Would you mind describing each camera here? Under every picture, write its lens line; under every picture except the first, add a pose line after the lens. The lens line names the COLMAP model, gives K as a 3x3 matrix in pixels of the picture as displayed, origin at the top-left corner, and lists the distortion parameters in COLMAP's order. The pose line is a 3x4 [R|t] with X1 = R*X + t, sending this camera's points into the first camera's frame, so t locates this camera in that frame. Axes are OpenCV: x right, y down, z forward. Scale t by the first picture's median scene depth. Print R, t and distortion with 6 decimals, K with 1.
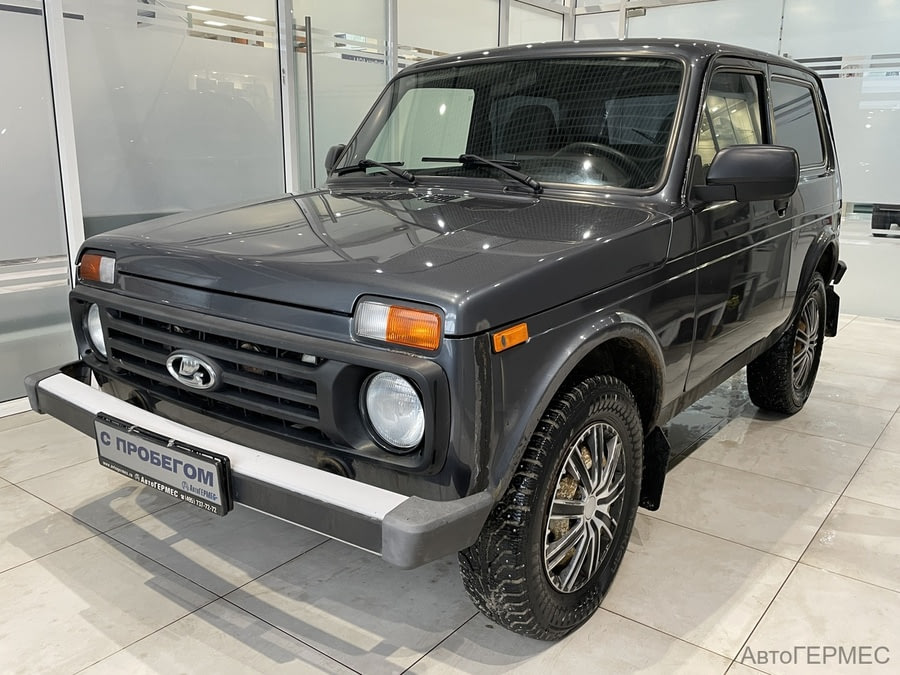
lens RADIAL K [[775.8, 0, 450.0], [0, 775.8, 337.5], [0, 0, 1]] dist [0.008093, -0.000021]
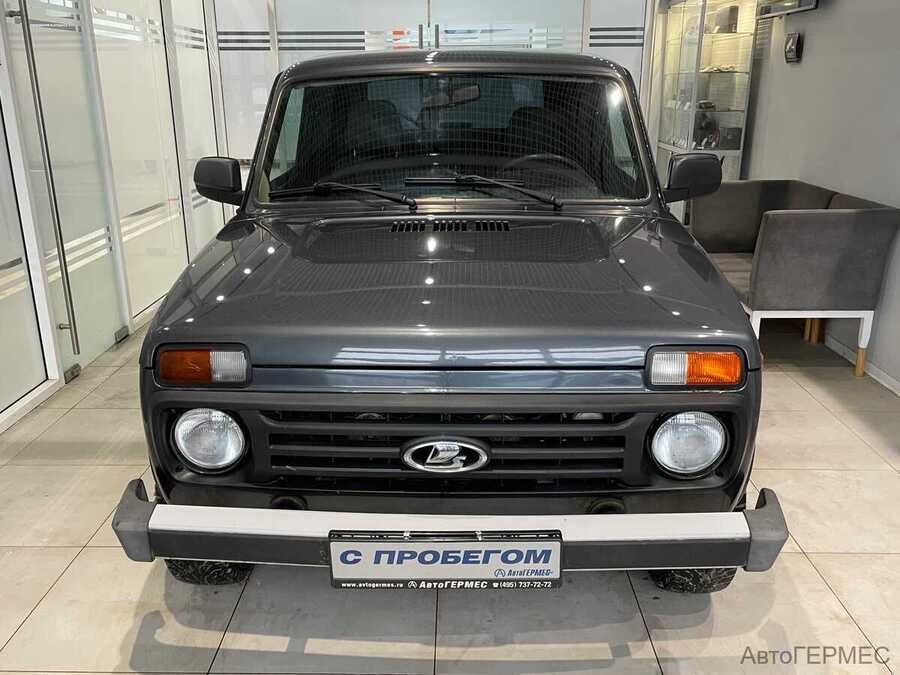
lens RADIAL K [[731.3, 0, 427.4], [0, 731.3, 340.9], [0, 0, 1]] dist [0.006177, -0.000425]
pose [[0.816716, -0.177362, 0.549106, -0.821780], [0.148768, 0.984142, 0.096607, -0.185819], [-0.557532, 0.002789, 0.830151, 0.278347]]
